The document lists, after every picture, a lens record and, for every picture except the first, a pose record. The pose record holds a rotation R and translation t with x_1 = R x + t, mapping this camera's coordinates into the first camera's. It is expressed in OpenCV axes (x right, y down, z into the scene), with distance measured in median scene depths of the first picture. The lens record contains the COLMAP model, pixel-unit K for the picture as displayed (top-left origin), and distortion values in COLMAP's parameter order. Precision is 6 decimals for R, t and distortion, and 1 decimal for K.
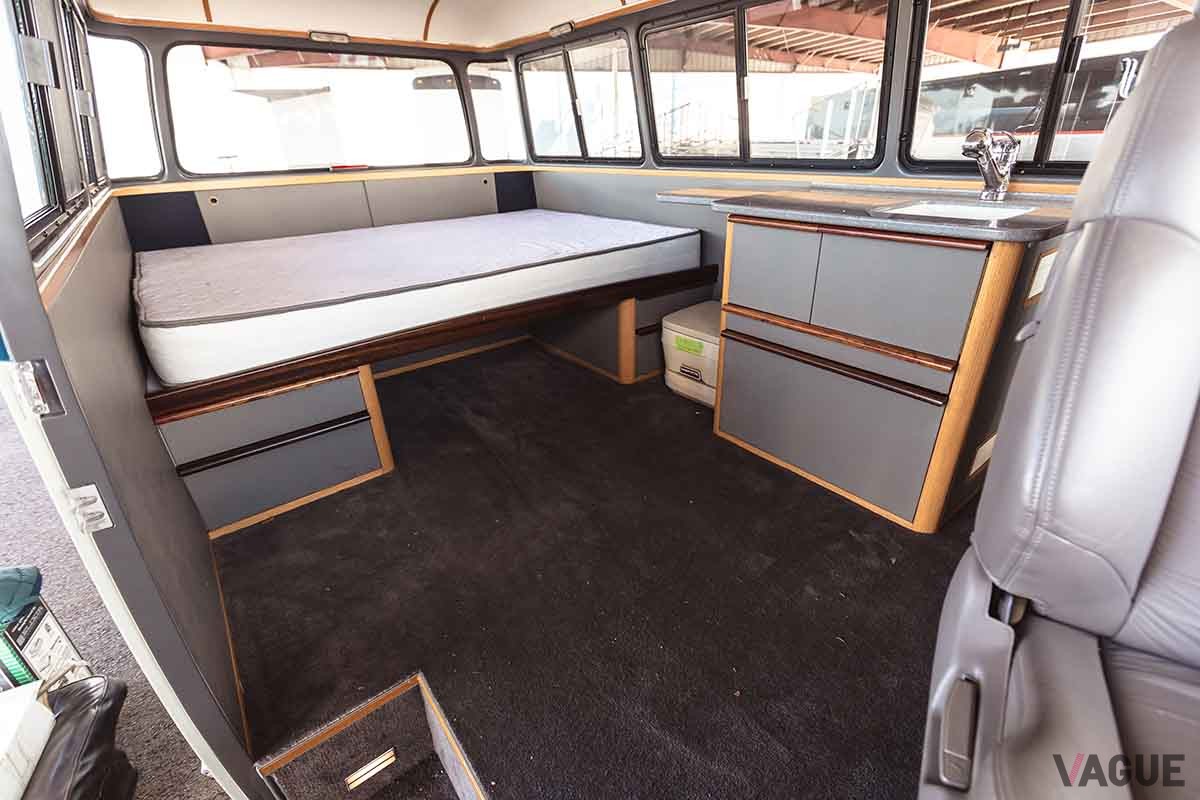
lens RADIAL K [[527.1, 0, 600.0], [0, 527.1, 400.0], [0, 0, 1]] dist [-0.000623, 0.000427]
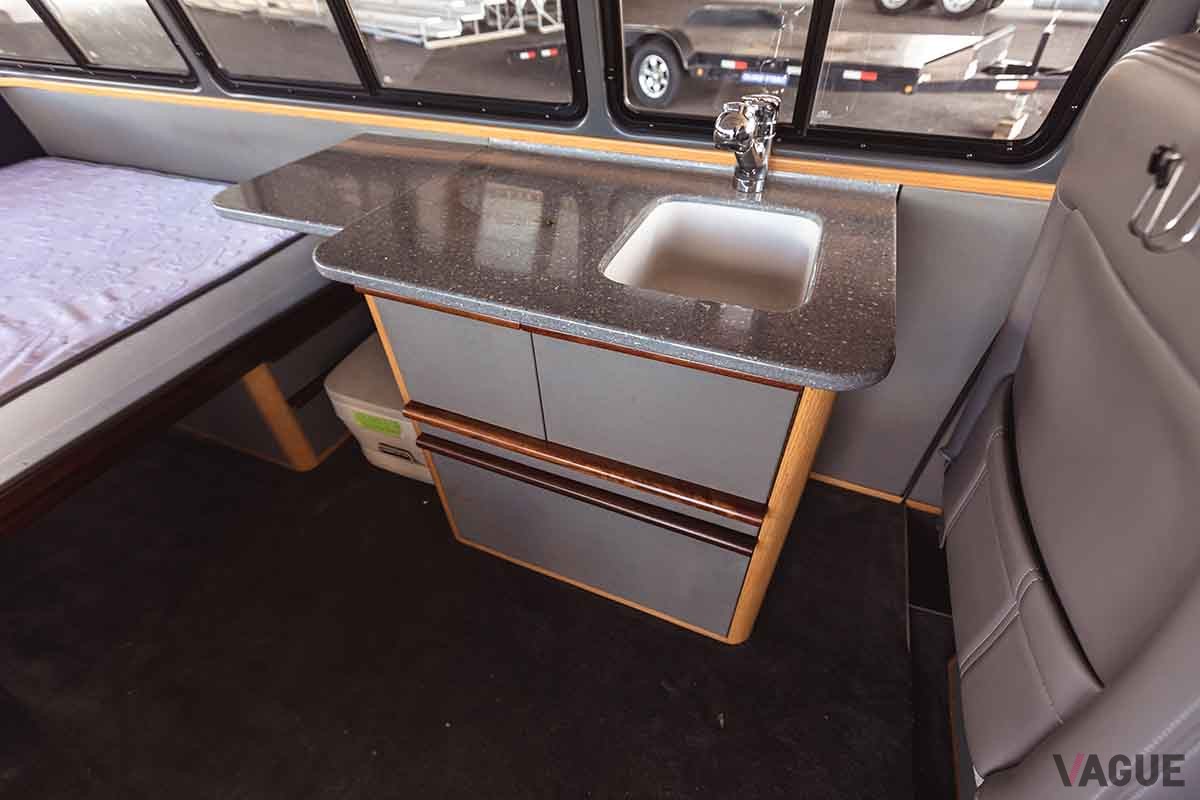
lens RADIAL K [[527.1, 0, 600.0], [0, 527.1, 400.0], [0, 0, 1]] dist [-0.000623, 0.000427]
pose [[0.871473, -0.319812, 0.371827, 0.165755], [0.213221, 0.929806, 0.299996, -0.254299], [-0.441670, -0.182157, 0.878491, 0.304144]]
